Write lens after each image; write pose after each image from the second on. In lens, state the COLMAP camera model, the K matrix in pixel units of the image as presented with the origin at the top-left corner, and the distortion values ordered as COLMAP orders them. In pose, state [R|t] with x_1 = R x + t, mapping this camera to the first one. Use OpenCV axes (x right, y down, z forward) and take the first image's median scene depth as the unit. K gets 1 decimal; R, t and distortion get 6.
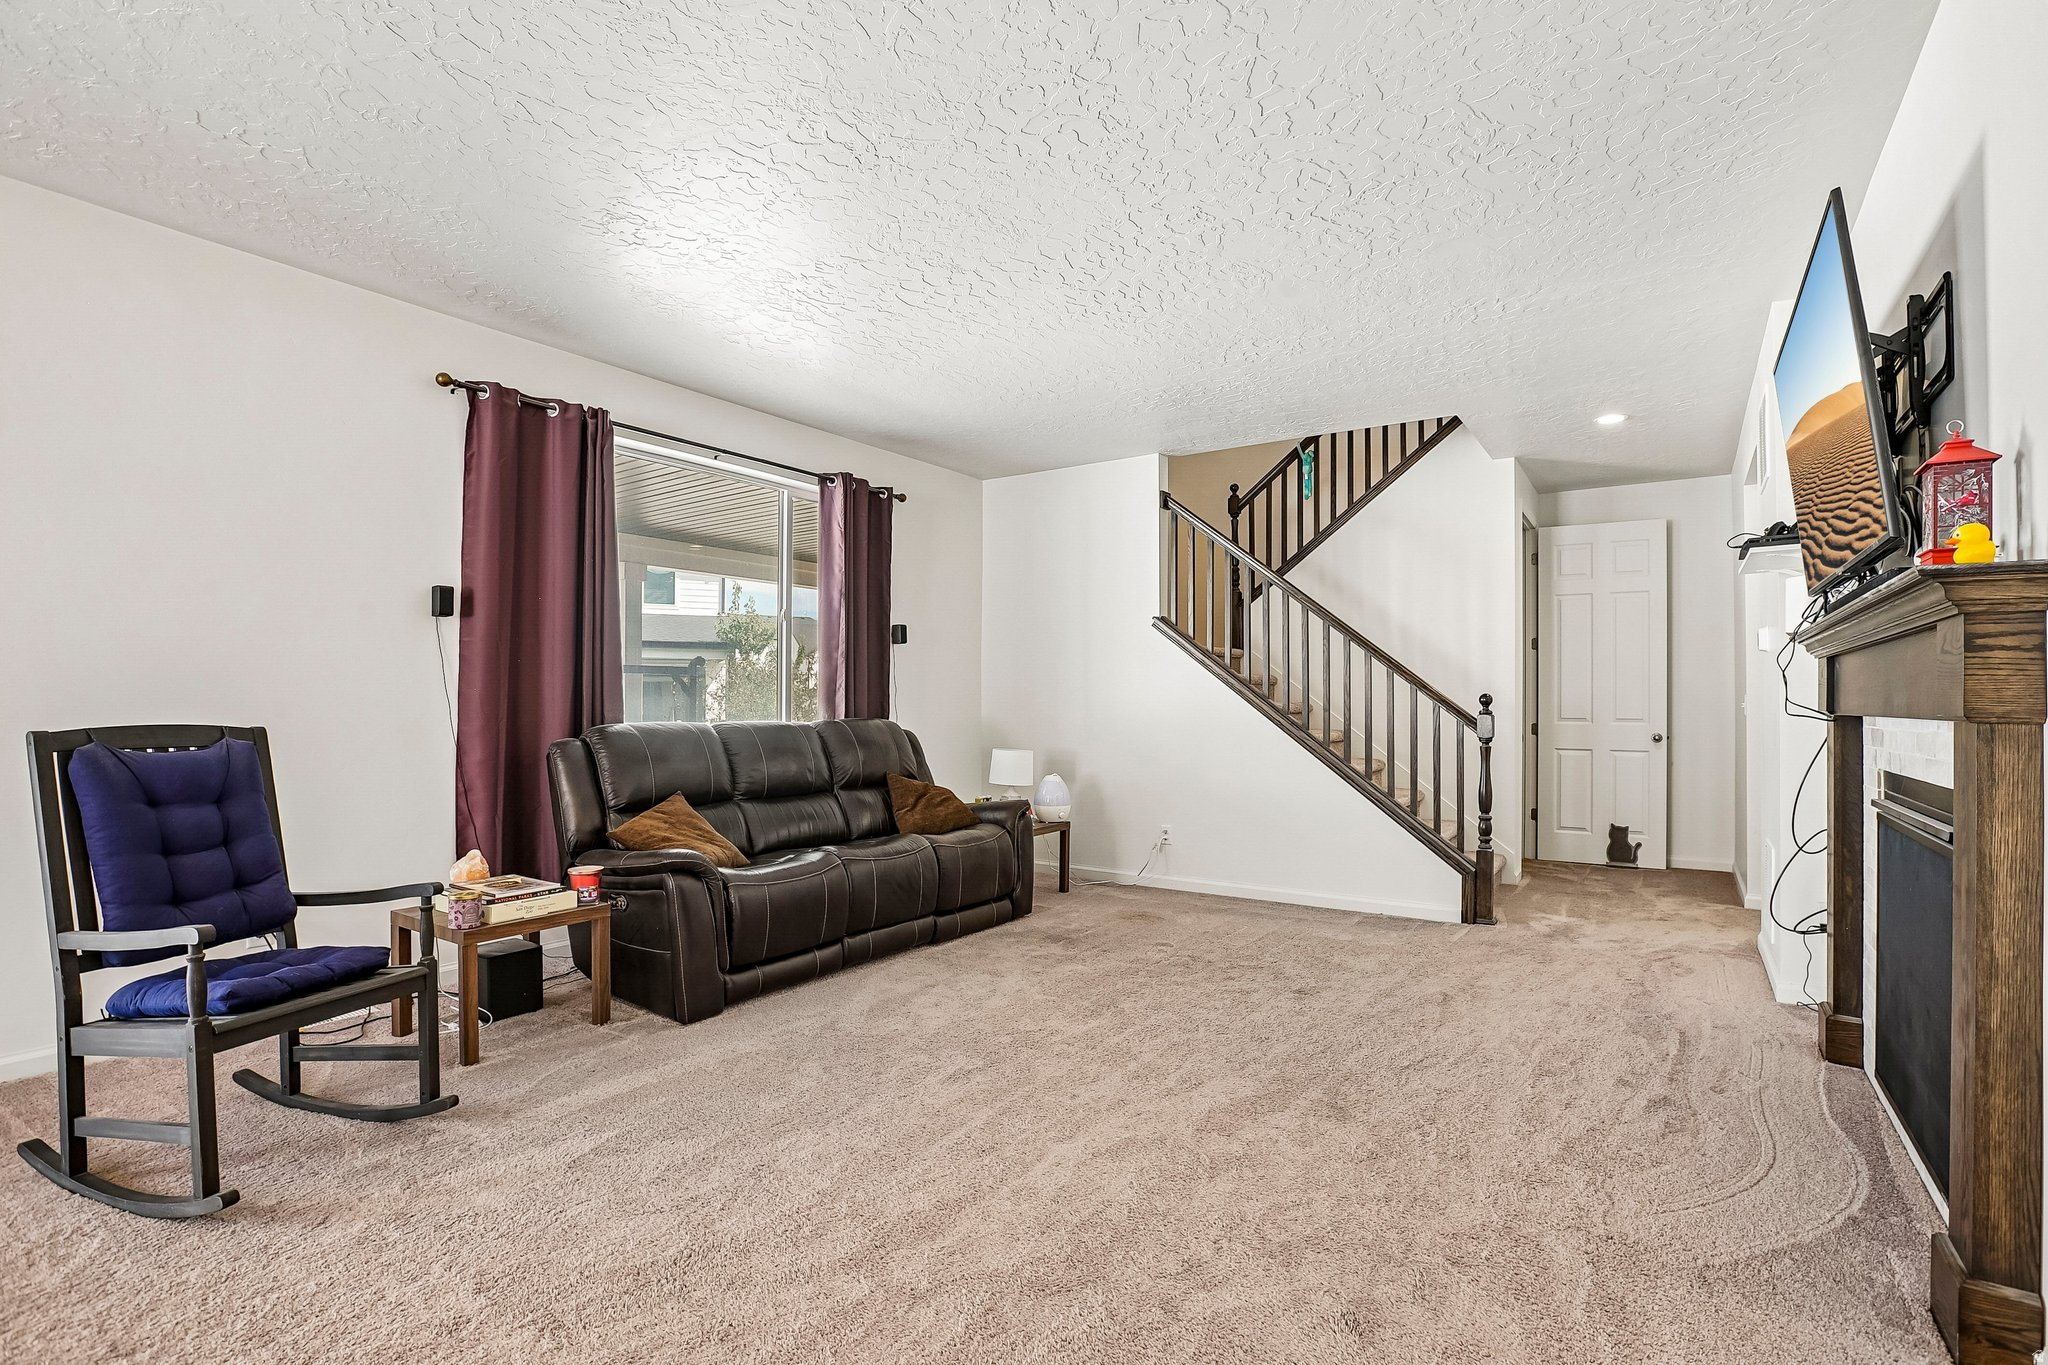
lens RADIAL K [[927.9, 0, 1018.1], [0, 927.9, 690.5], [0, 0, 1]] dist [-0.028930, 0.000133]
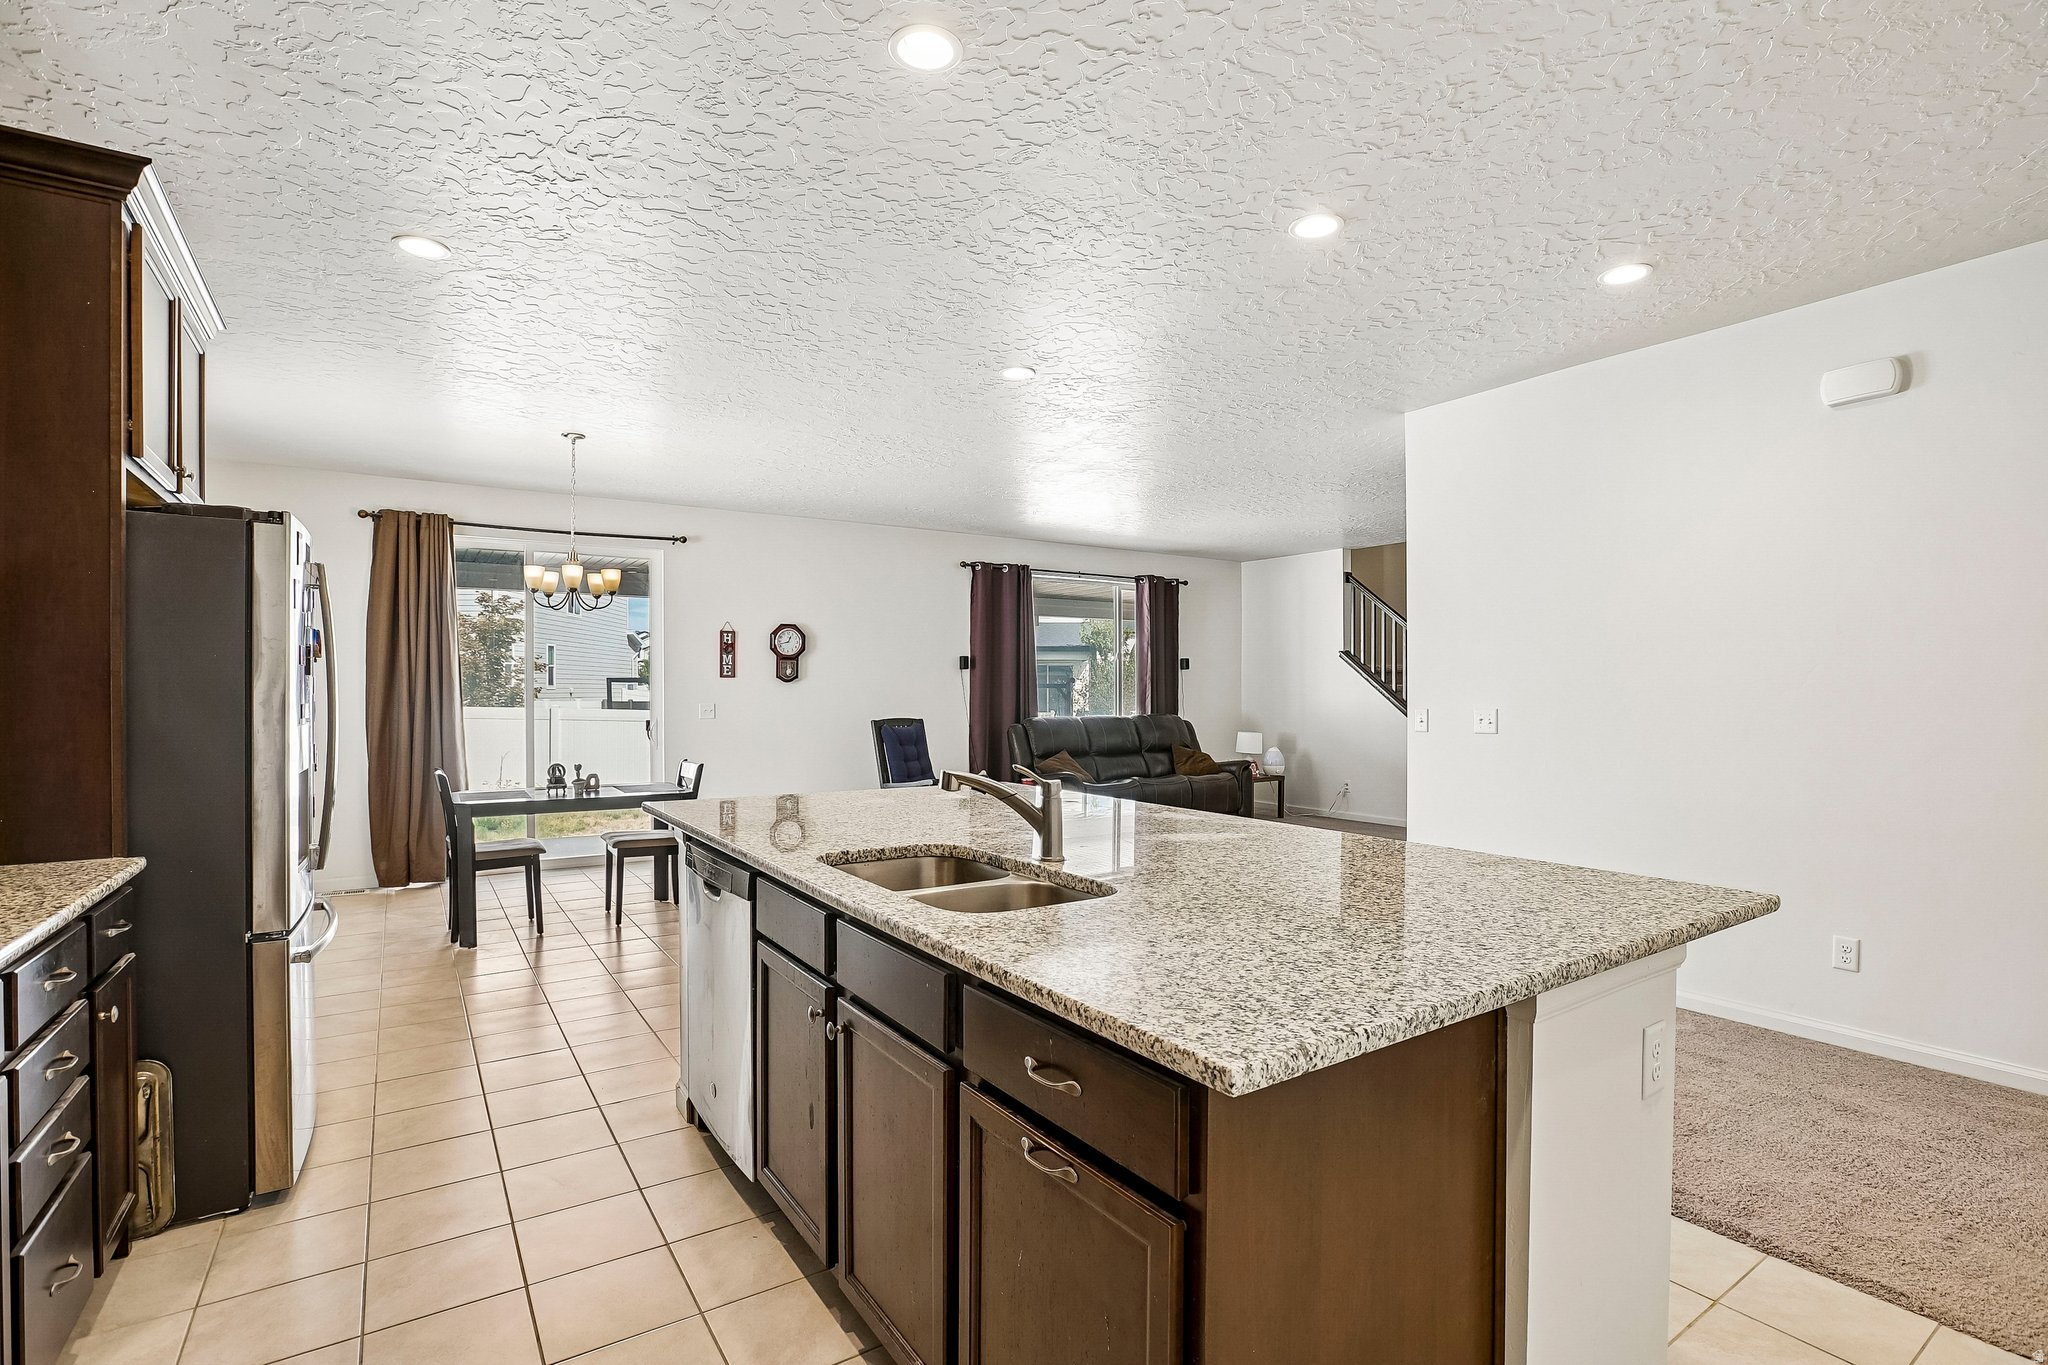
lens RADIAL K [[974.7, 0, 1024.0], [0, 974.7, 682.5], [0, 0, 1]] dist [-0.000300, -0.000005]
pose [[0.930701, -0.010205, -0.365640, 0.271248], [0.011810, 0.999928, 0.002154, -0.036854], [0.365591, -0.006323, 0.930754, -0.830088]]
